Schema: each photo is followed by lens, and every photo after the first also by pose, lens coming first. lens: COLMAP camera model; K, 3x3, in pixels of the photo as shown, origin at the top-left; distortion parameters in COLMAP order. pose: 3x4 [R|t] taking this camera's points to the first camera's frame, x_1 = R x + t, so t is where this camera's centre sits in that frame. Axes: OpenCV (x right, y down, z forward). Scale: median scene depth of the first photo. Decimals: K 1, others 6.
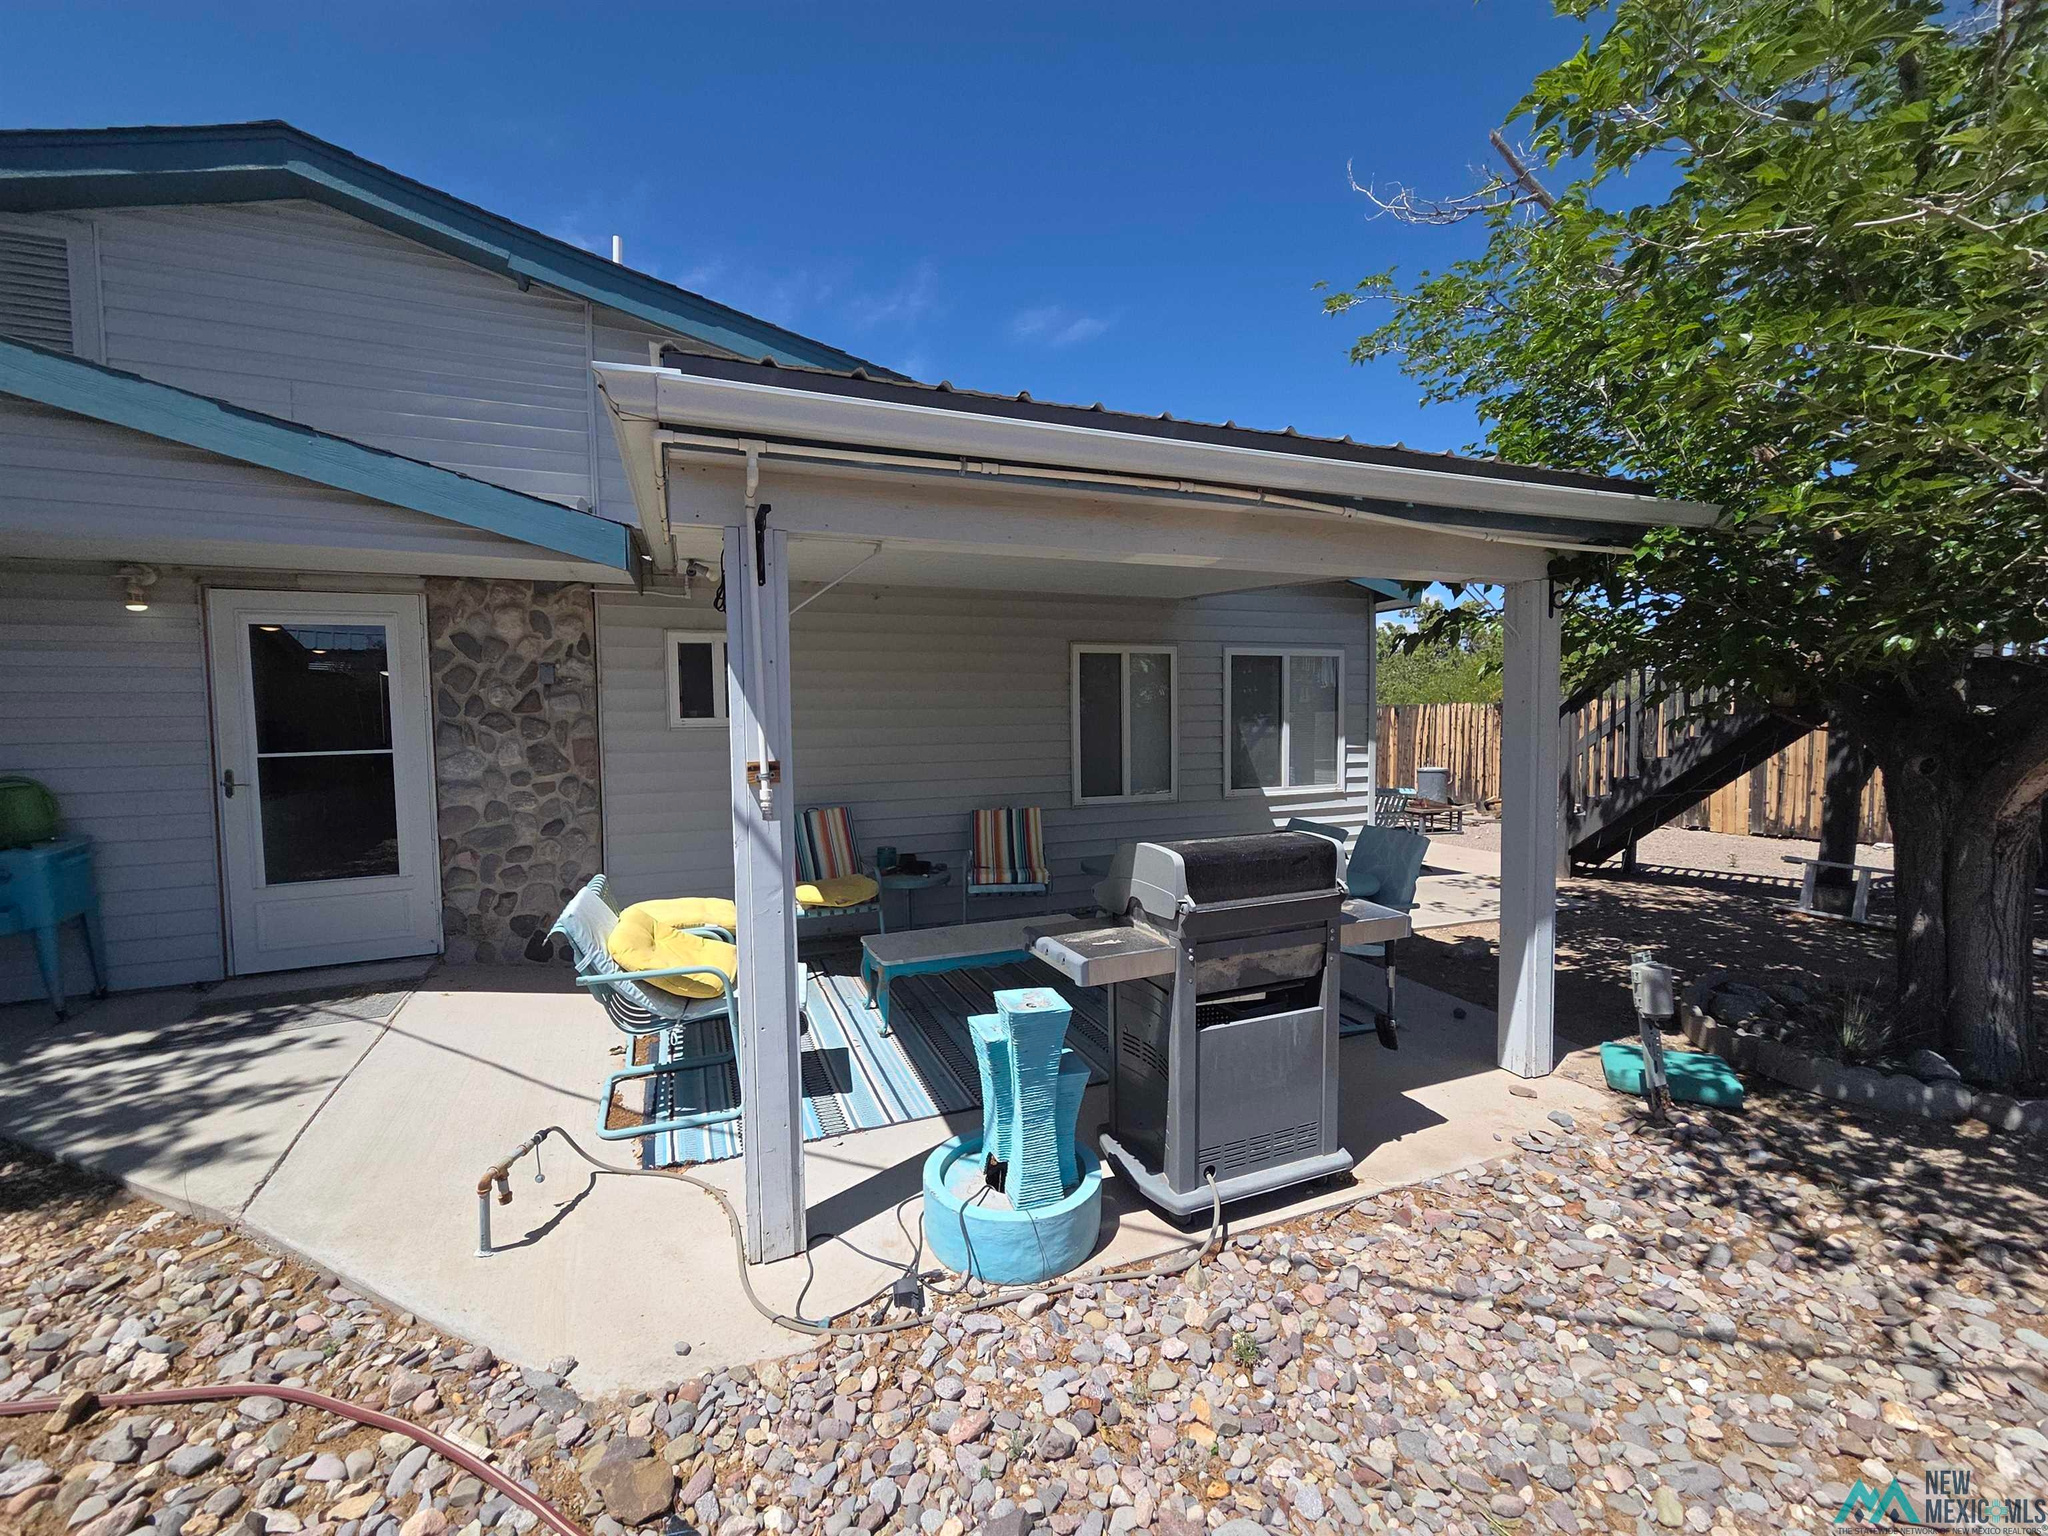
lens RADIAL K [[839.6, 0, 1020.6], [0, 839.6, 749.5], [0, 0, 1]] dist [0.000618, 0.000441]
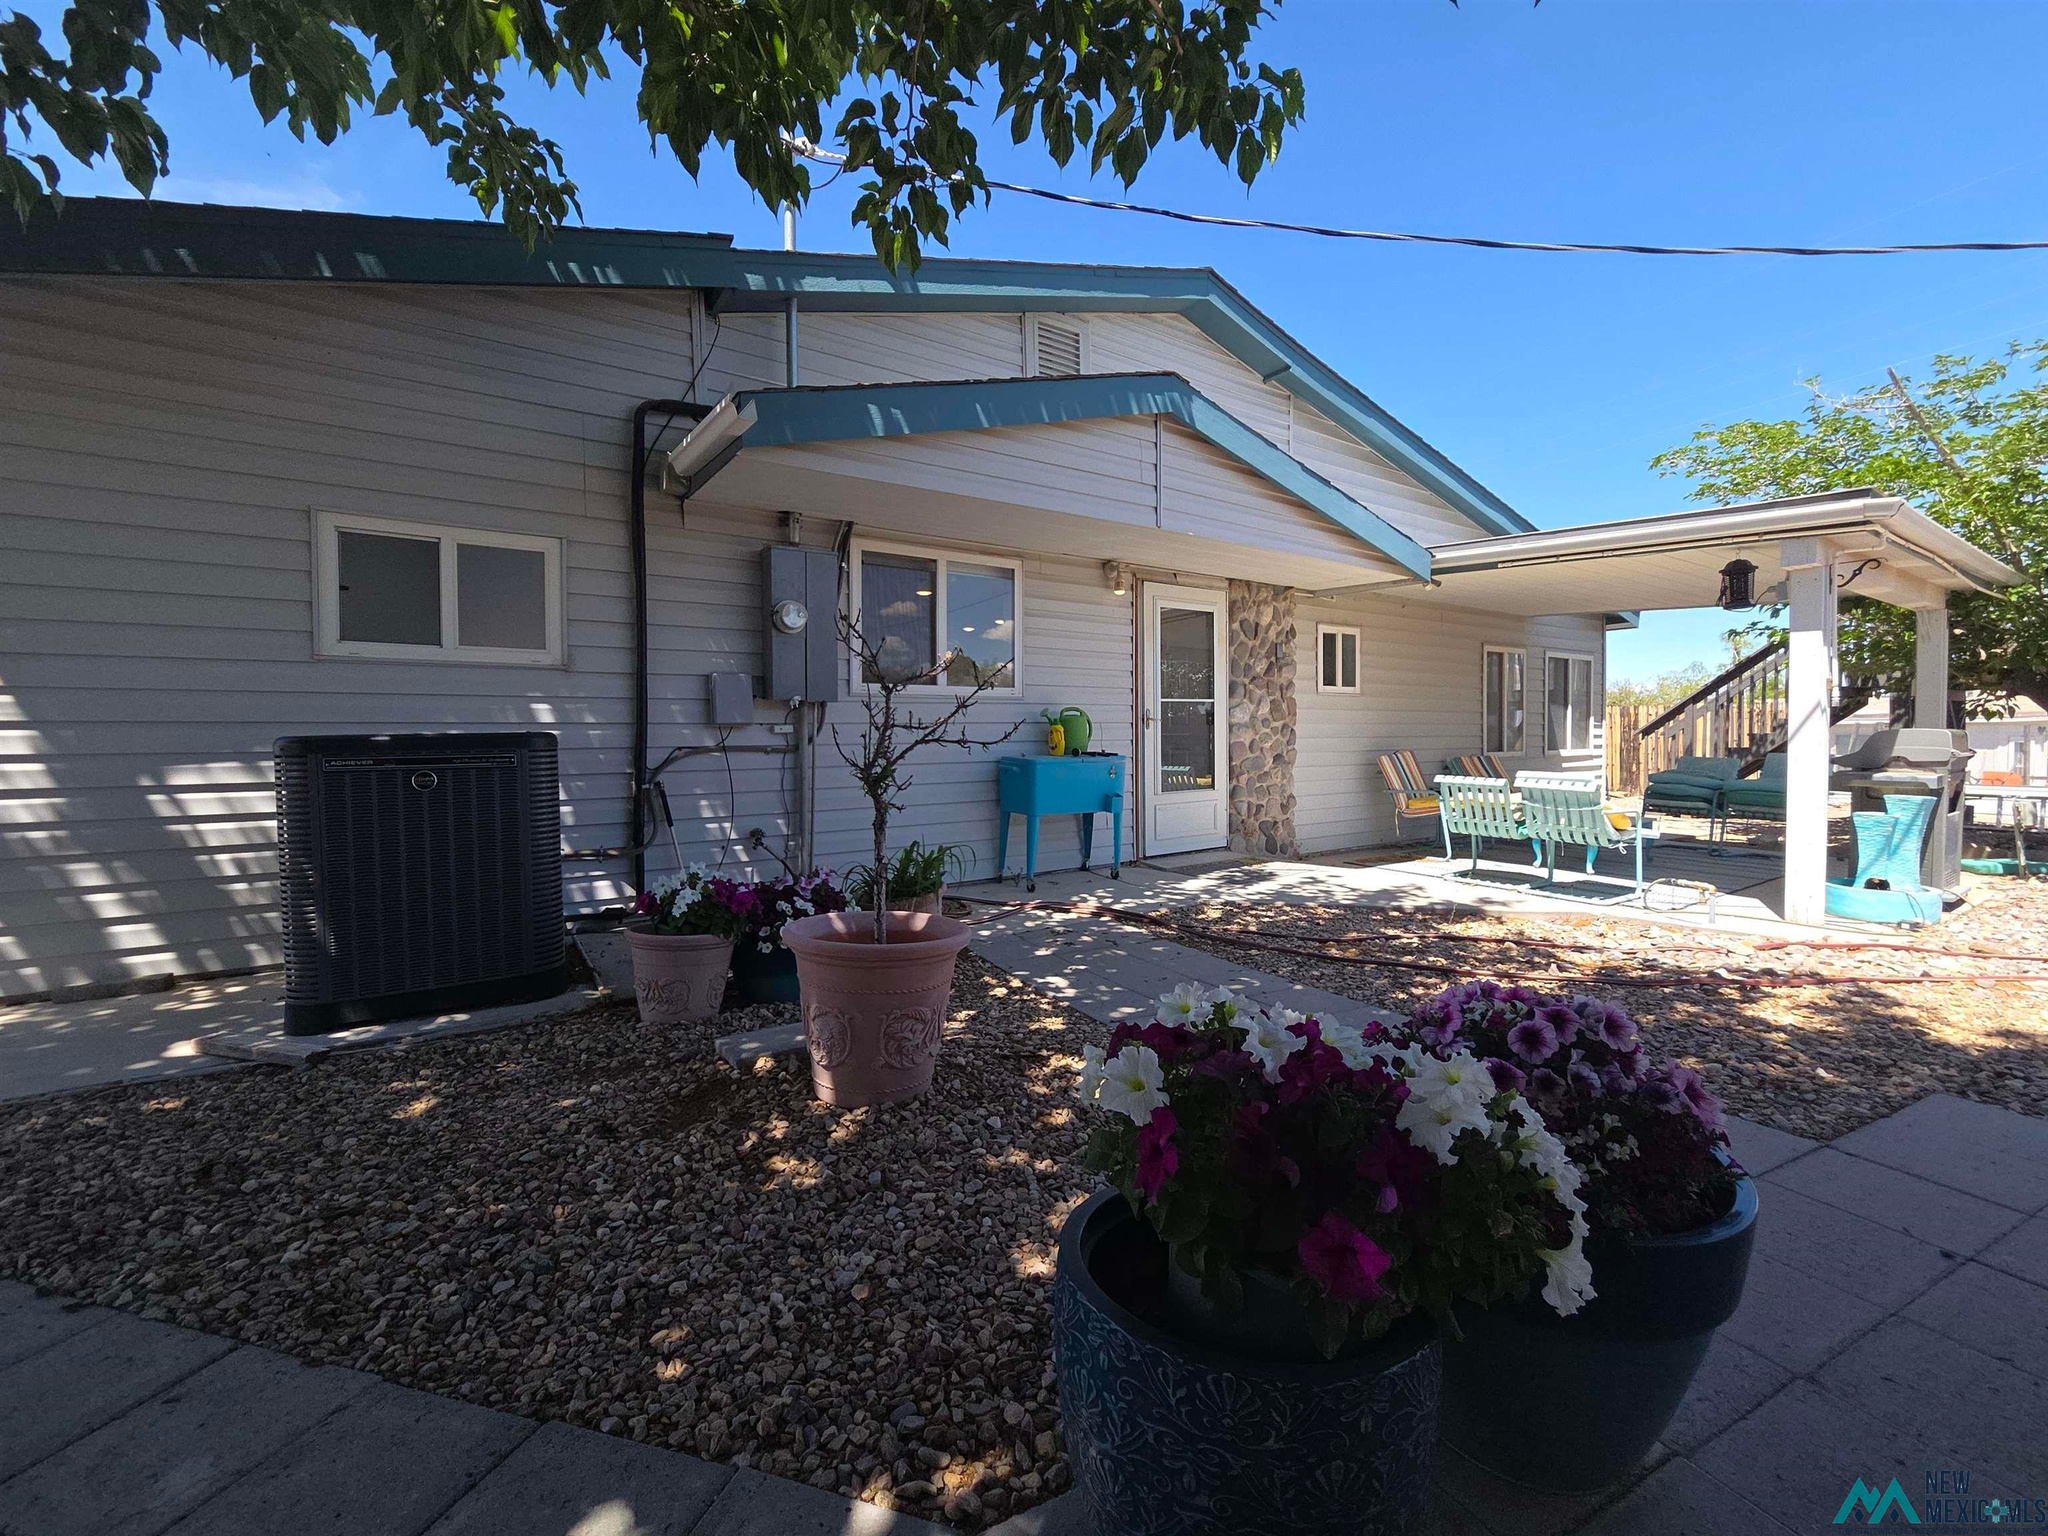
lens RADIAL K [[839.6, 0, 1020.6], [0, 839.6, 749.5], [0, 0, 1]] dist [0.000618, 0.000441]
pose [[0.977688, 0.002796, 0.210042, -1.320712], [0.003273, 0.999587, -0.028540, 0.119880], [-0.210035, 0.028590, 0.977276, -0.301728]]
